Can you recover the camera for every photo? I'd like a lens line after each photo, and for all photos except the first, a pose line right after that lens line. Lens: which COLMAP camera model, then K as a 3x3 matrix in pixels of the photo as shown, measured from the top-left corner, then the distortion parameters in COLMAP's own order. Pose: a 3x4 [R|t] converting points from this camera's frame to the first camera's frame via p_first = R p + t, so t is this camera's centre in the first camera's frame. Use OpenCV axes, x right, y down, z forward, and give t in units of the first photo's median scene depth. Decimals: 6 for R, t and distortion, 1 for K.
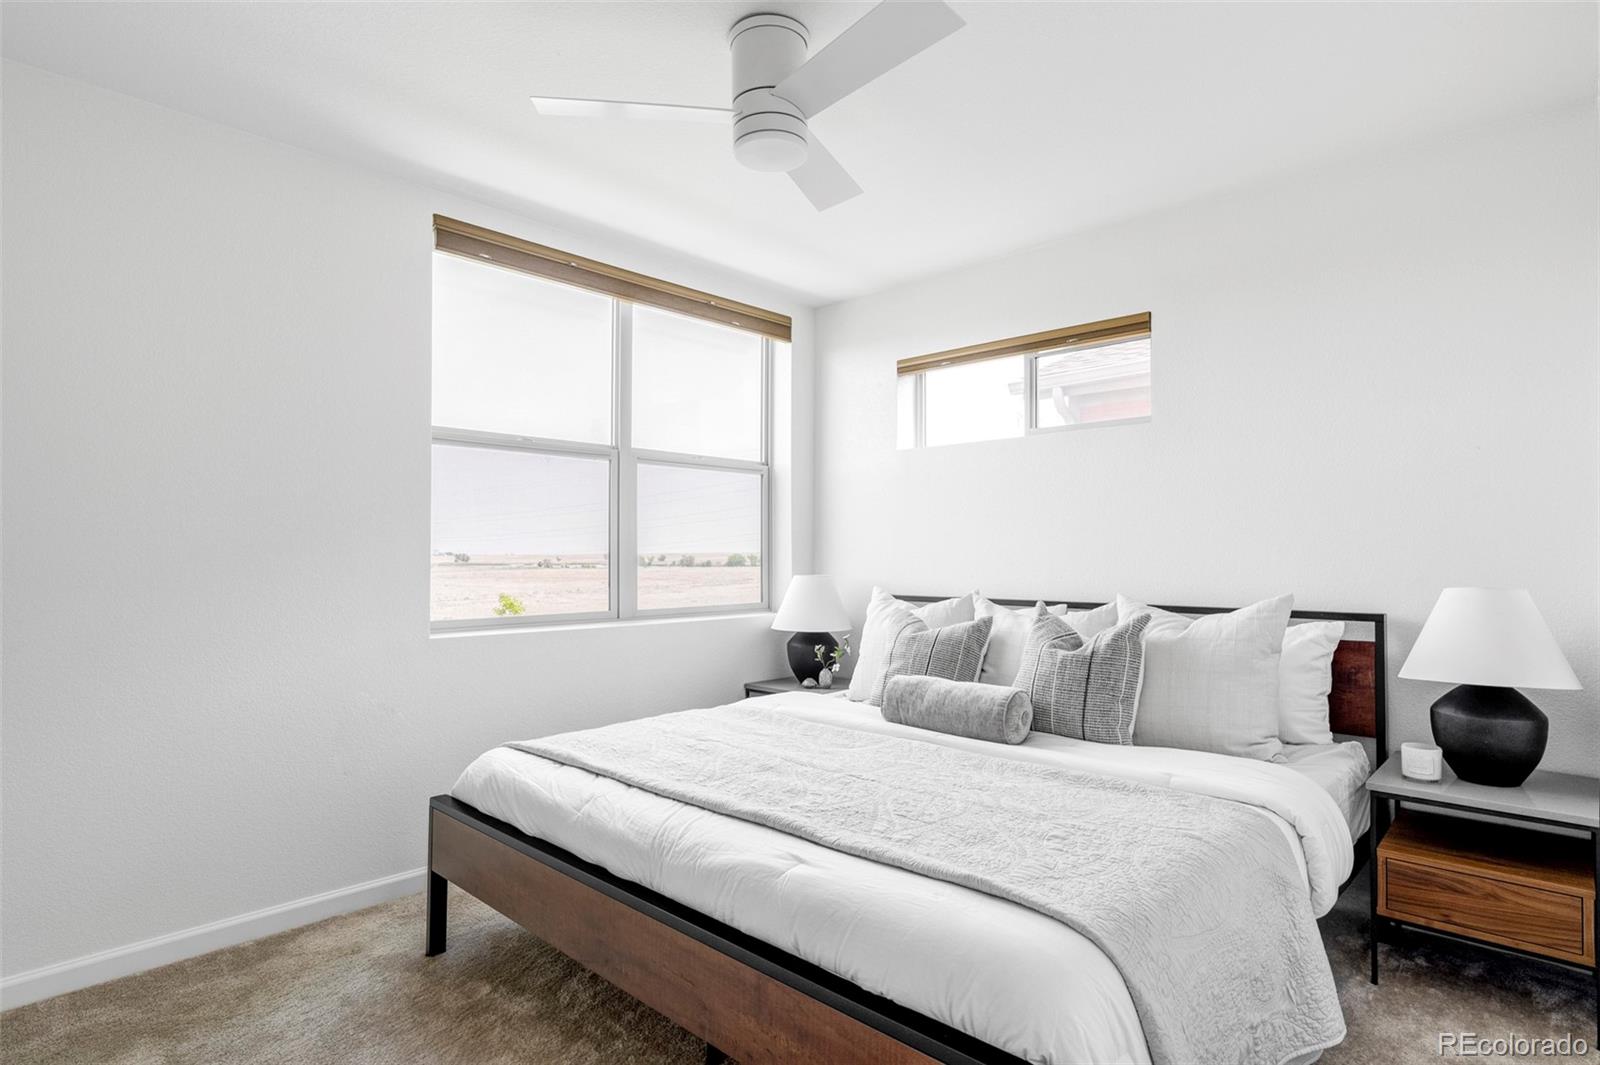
lens RADIAL K [[860.4, 0, 797.4], [0, 860.4, 536.0], [0, 0, 1]] dist [-0.005143, 0.002014]
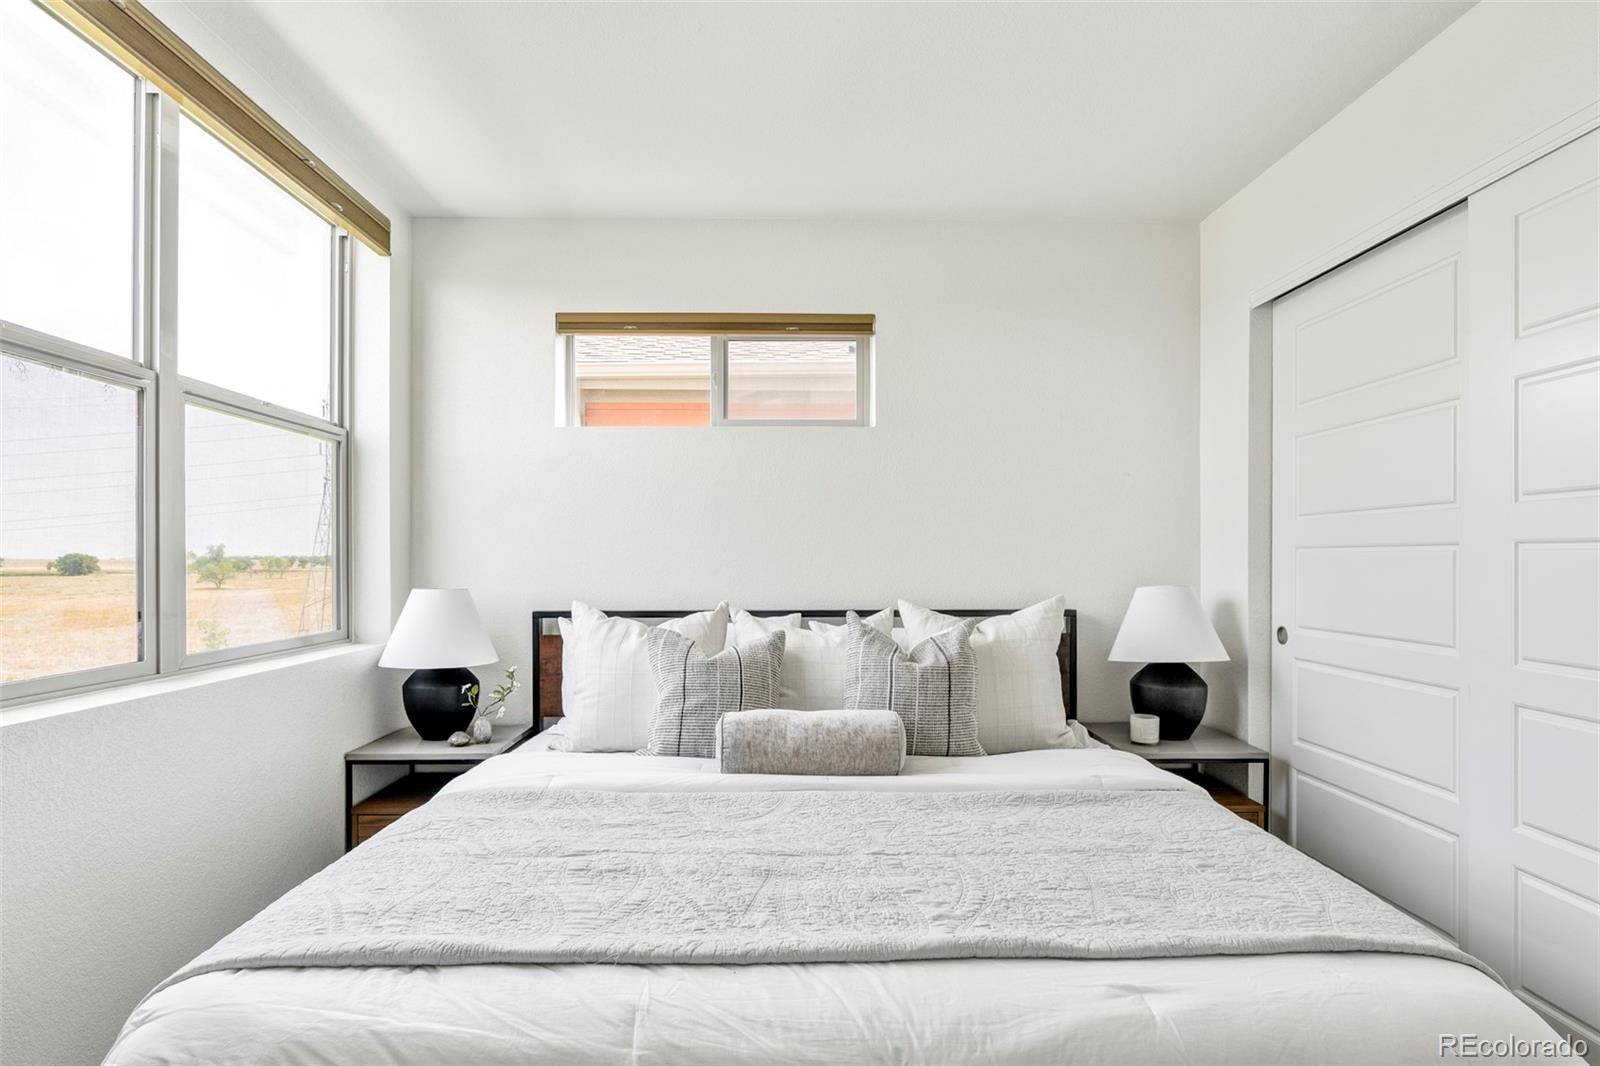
lens RADIAL K [[860.4, 0, 788.8], [0, 860.4, 552.4], [0, 0, 1]] dist [-0.005143, 0.002014]
pose [[0.705039, 0.006531, 0.709139, -0.449435], [-0.015139, 0.999868, 0.005843, 0.011489], [-0.709007, -0.014855, 0.705045, 0.456239]]
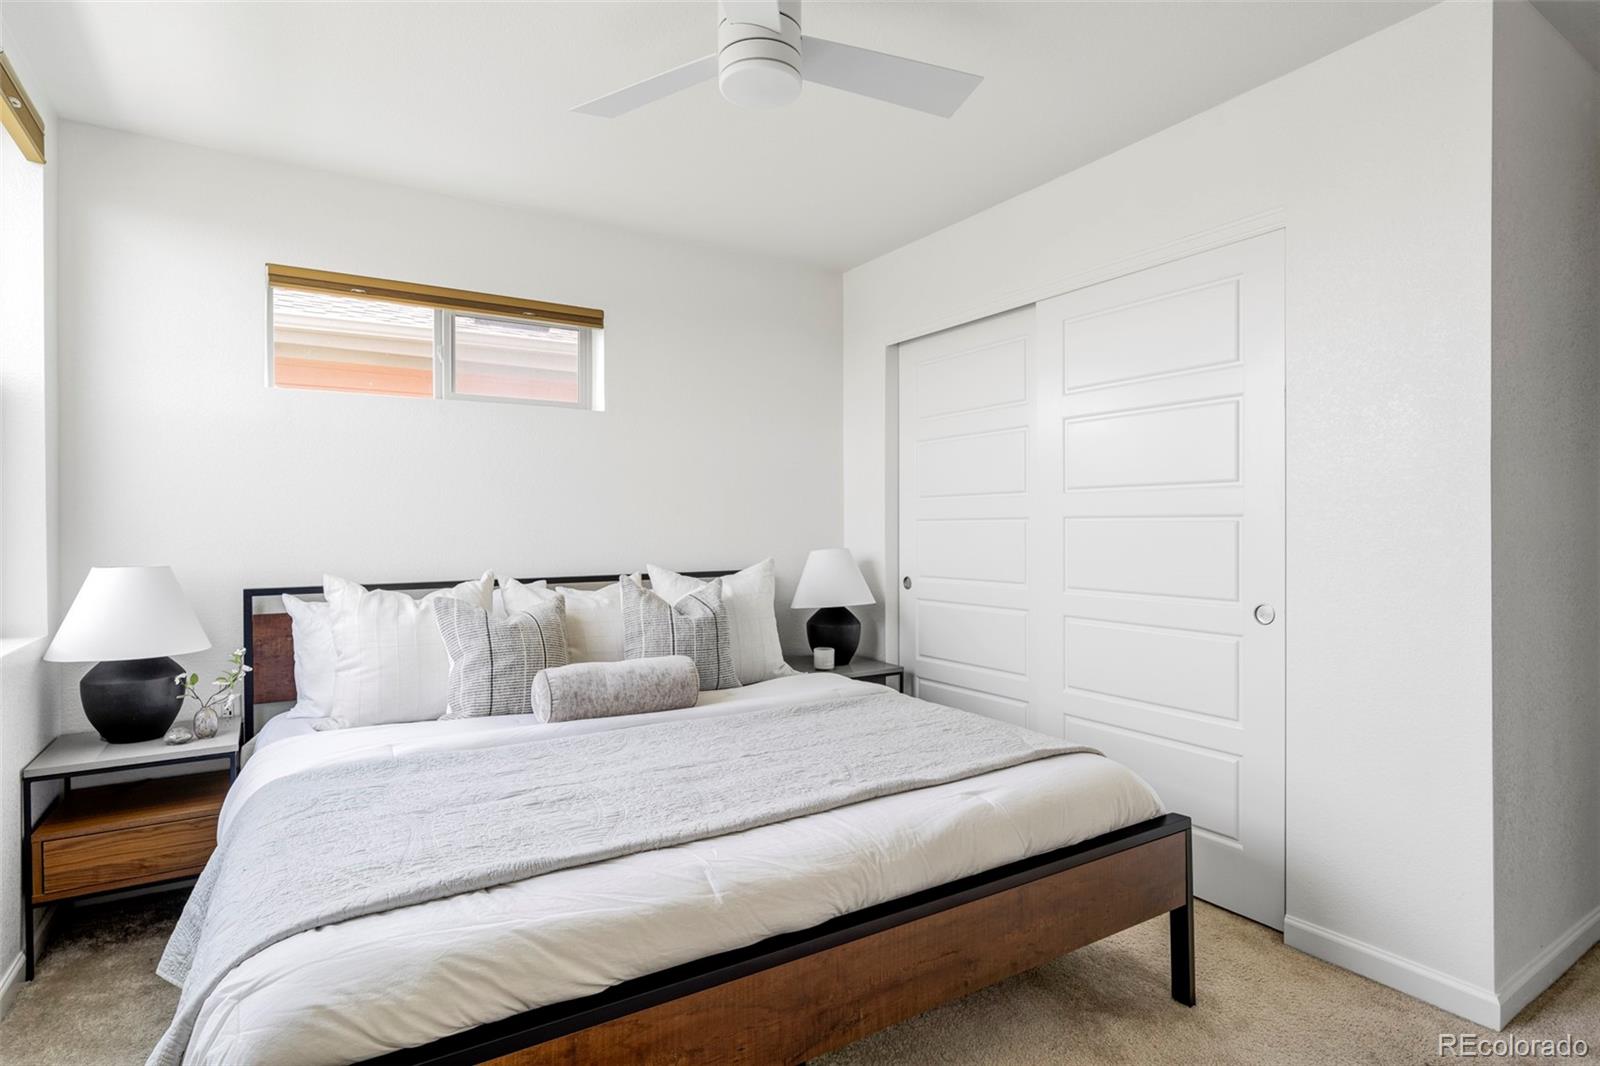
lens RADIAL K [[860.4, 0, 788.1], [0, 860.4, 529.2], [0, 0, 1]] dist [-0.005143, 0.002014]
pose [[0.219550, -0.000049, 0.975601, -0.755914], [-0.015429, 0.999875, 0.003522, 0.015492], [-0.975479, -0.015826, 0.219522, 0.642257]]
